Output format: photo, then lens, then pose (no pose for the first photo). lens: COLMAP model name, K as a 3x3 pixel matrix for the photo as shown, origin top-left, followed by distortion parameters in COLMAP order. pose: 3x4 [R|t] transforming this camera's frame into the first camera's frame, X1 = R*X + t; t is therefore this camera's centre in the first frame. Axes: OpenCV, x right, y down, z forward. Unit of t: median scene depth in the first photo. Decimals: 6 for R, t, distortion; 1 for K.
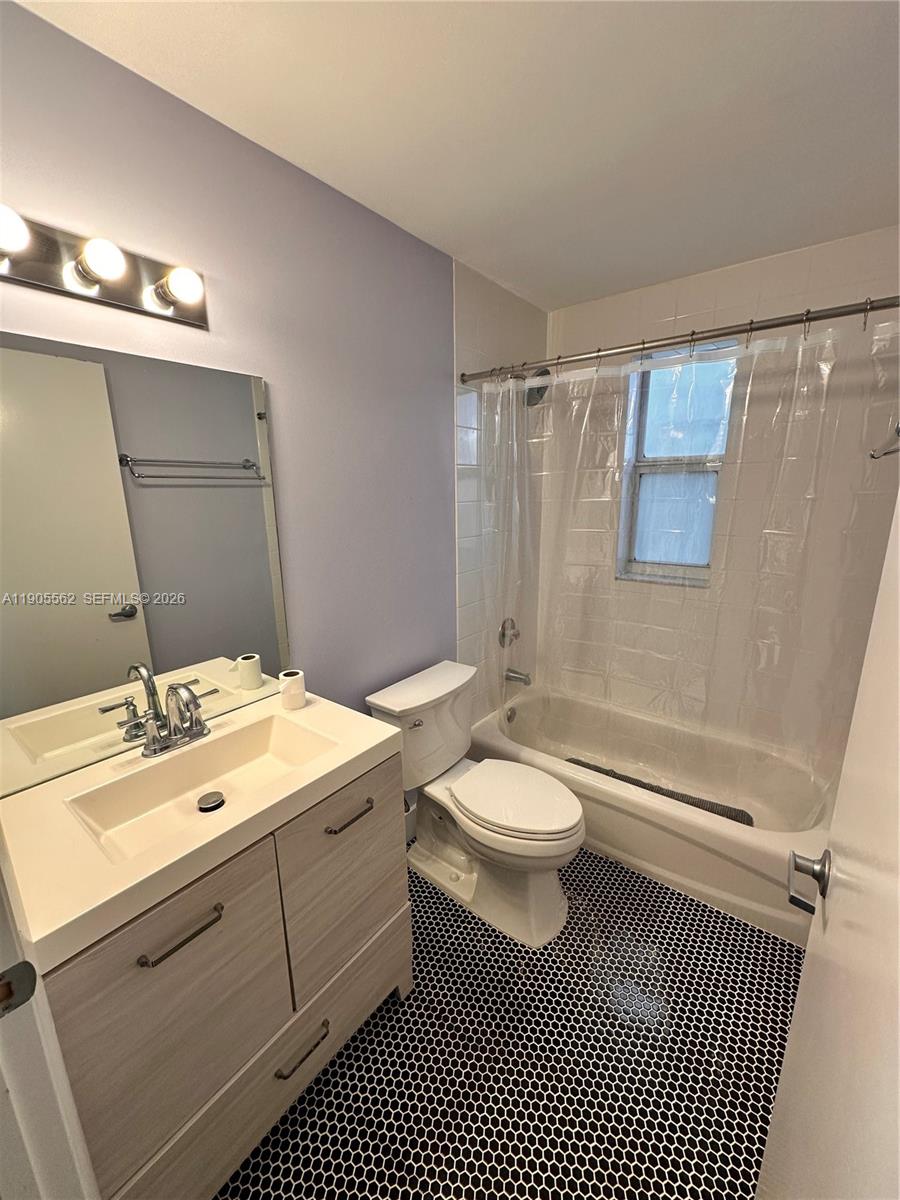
lens RADIAL K [[478.1, 0, 449.3], [0, 478.1, 600.0], [0, 0, 1]] dist [-0.002297, -0.000167]
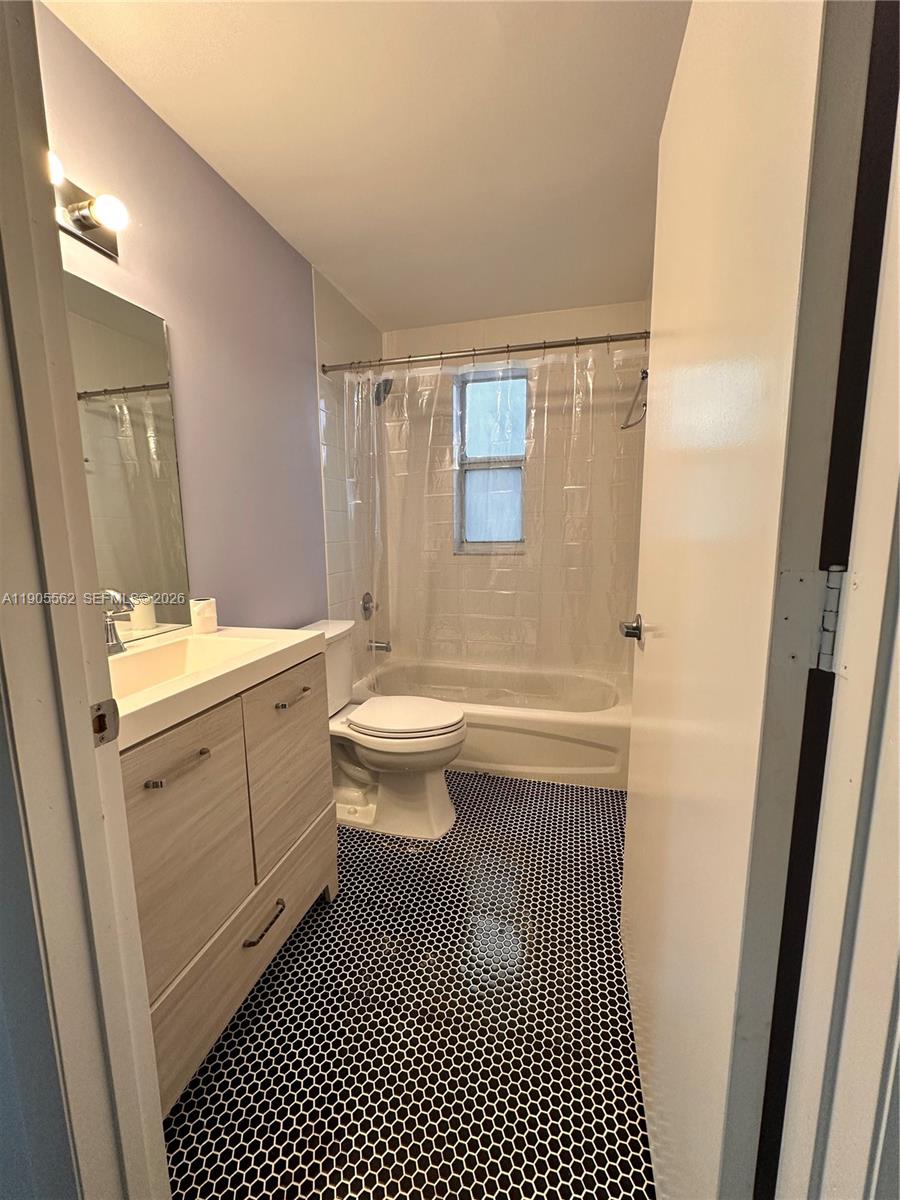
lens RADIAL K [[478.1, 0, 449.5], [0, 478.1, 598.1], [0, 0, 1]] dist [-0.002297, -0.000167]
pose [[0.920061, -0.052077, 0.388299, -0.227817], [0.087625, 0.993371, -0.074397, 0.261059], [-0.381851, 0.102475, 0.918525, -0.143581]]
